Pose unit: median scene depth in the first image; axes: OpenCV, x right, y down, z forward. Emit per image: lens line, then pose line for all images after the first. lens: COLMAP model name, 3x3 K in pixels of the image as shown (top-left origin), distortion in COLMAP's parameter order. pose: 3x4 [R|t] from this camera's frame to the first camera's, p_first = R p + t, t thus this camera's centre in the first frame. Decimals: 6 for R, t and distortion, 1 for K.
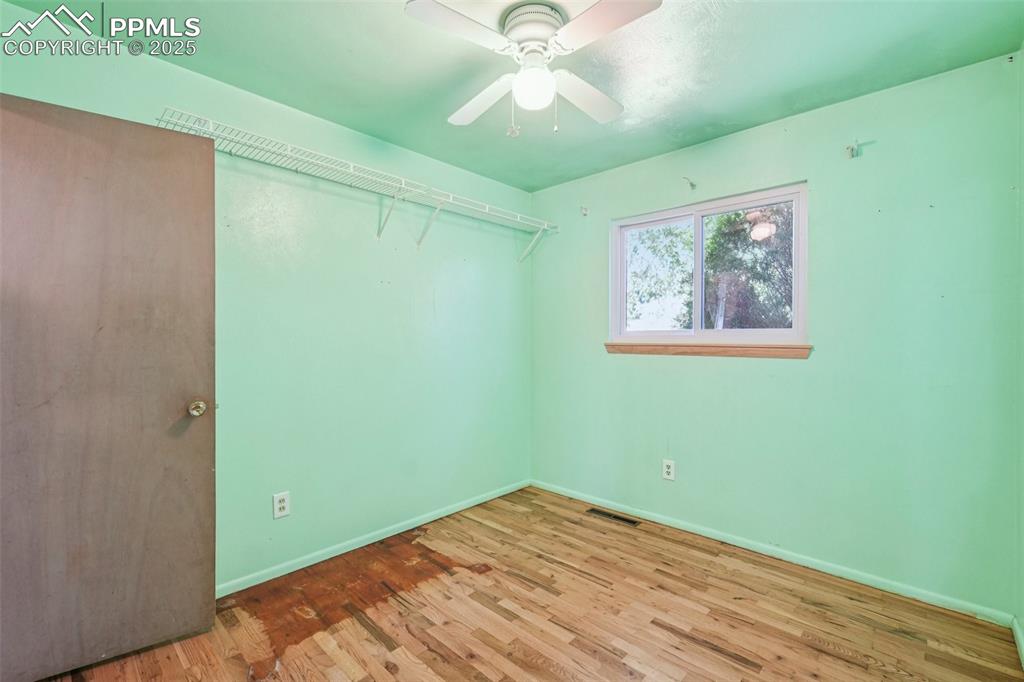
lens RADIAL K [[451.9, 0, 515.4], [0, 451.9, 339.3], [0, 0, 1]] dist [0.003312, 0.002579]
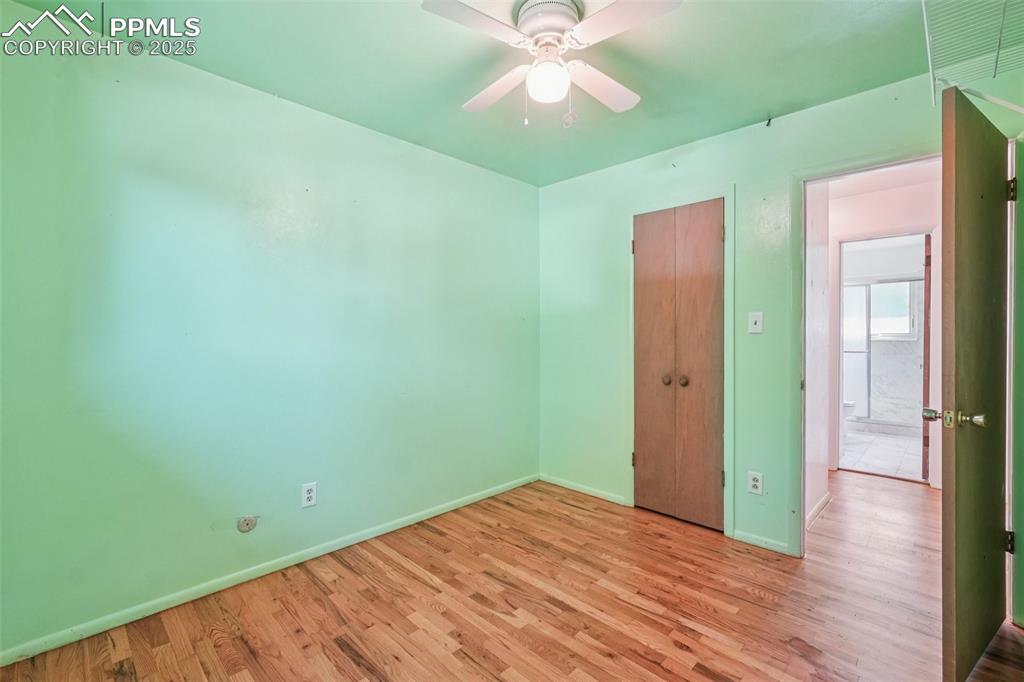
lens RADIAL K [[451.9, 0, 506.0], [0, 451.9, 334.9], [0, 0, 1]] dist [0.003312, 0.002579]
pose [[-0.999310, -0.003032, 0.037008, 0.070168], [-0.003076, 0.999995, -0.001147, 0.001247], [-0.037004, -0.001261, -0.999314, 1.438257]]
